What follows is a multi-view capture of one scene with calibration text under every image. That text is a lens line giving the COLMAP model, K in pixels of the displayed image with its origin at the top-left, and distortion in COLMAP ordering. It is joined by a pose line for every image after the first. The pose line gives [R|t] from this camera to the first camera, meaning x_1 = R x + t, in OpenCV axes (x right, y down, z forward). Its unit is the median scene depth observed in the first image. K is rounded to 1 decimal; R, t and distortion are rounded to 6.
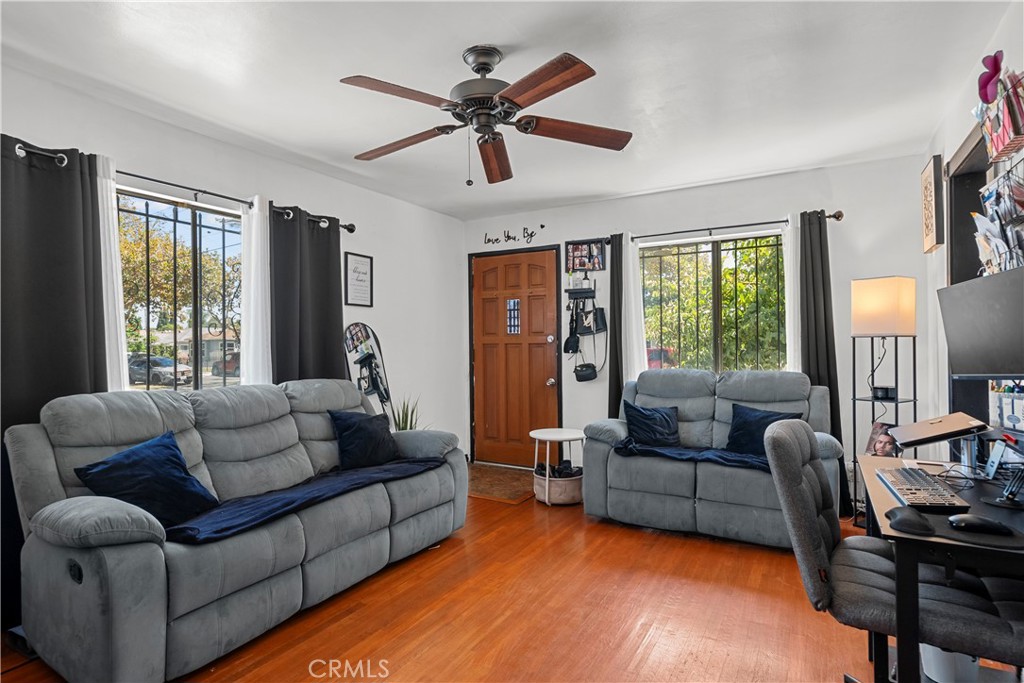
lens RADIAL K [[526.6, 0, 506.4], [0, 526.6, 342.6], [0, 0, 1]] dist [0.024132, 0.001077]
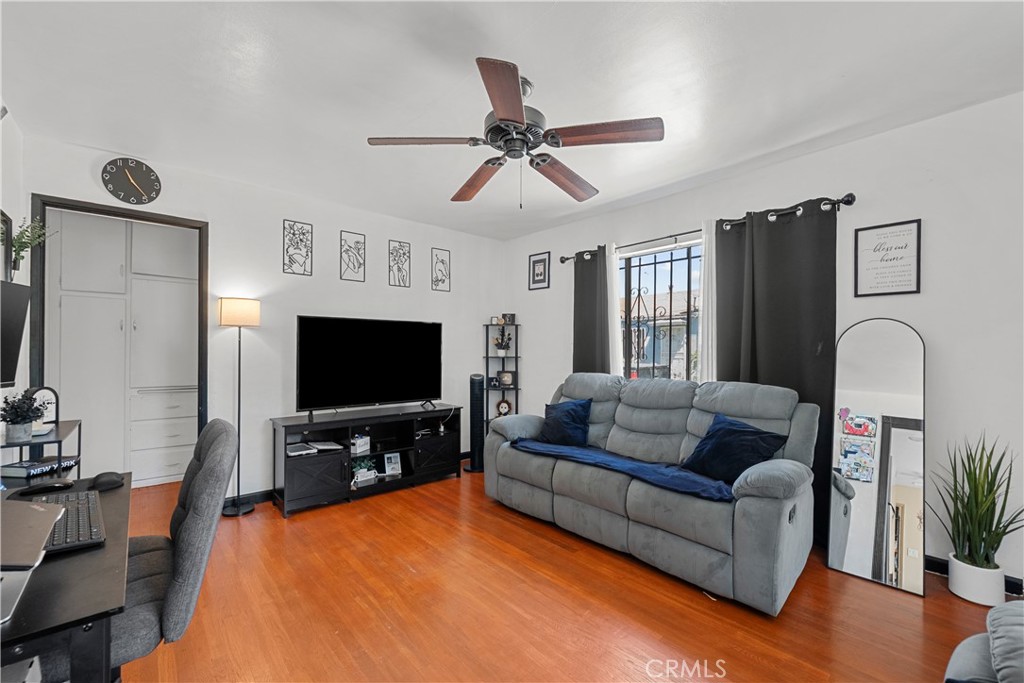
lens RADIAL K [[413.5, 0, 507.2], [0, 413.5, 350.1], [0, 0, 1]] dist [-0.005736, -0.000151]
pose [[-0.292878, 0.008123, -0.956115, 0.631872], [0.000966, 0.999966, 0.008200, 0.001863], [0.956149, 0.001478, -0.292876, 0.997898]]
